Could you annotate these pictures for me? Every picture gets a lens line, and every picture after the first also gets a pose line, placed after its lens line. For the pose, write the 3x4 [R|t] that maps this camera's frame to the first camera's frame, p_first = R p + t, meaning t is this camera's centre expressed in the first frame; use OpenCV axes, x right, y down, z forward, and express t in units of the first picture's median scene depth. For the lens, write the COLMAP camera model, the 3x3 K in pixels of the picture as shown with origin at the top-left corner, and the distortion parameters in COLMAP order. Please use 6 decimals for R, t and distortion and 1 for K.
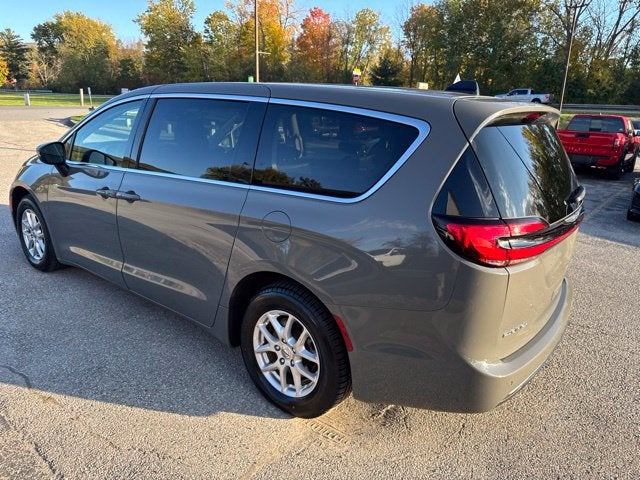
lens RADIAL K [[454.8, 0, 323.0], [0, 454.8, 234.2], [0, 0, 1]] dist [0.017354, -0.020564]
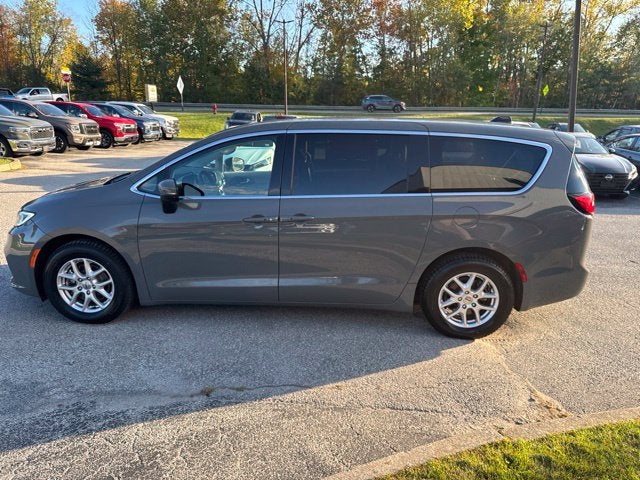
lens RADIAL K [[449.0, 0, 323.8], [0, 449.0, 242.3], [0, 0, 1]] dist [0.017199, -0.023164]
pose [[0.821814, -0.176636, 0.541683, -1.202120], [0.165787, 0.983727, 0.069257, -0.107435], [-0.545102, 0.032887, 0.837725, 0.001265]]
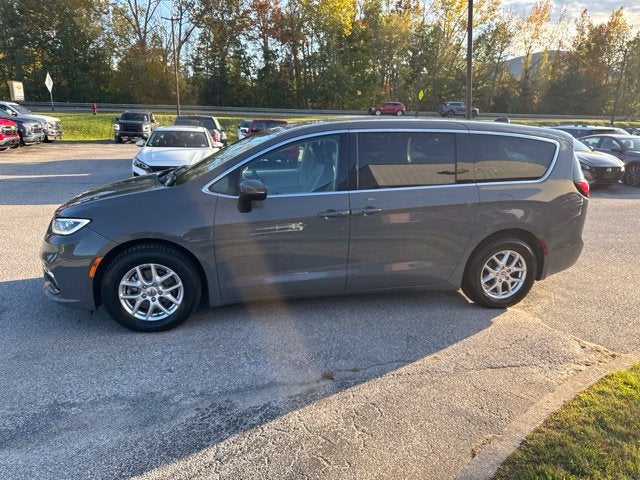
lens RADIAL K [[449.0, 0, 323.8], [0, 449.0, 242.3], [0, 0, 1]] dist [0.017199, -0.023164]
pose [[0.649479, -0.222466, 0.727108, -1.703751], [0.207147, 0.971841, 0.112313, -0.192973], [-0.731619, 0.077673, 0.677274, 0.303466]]
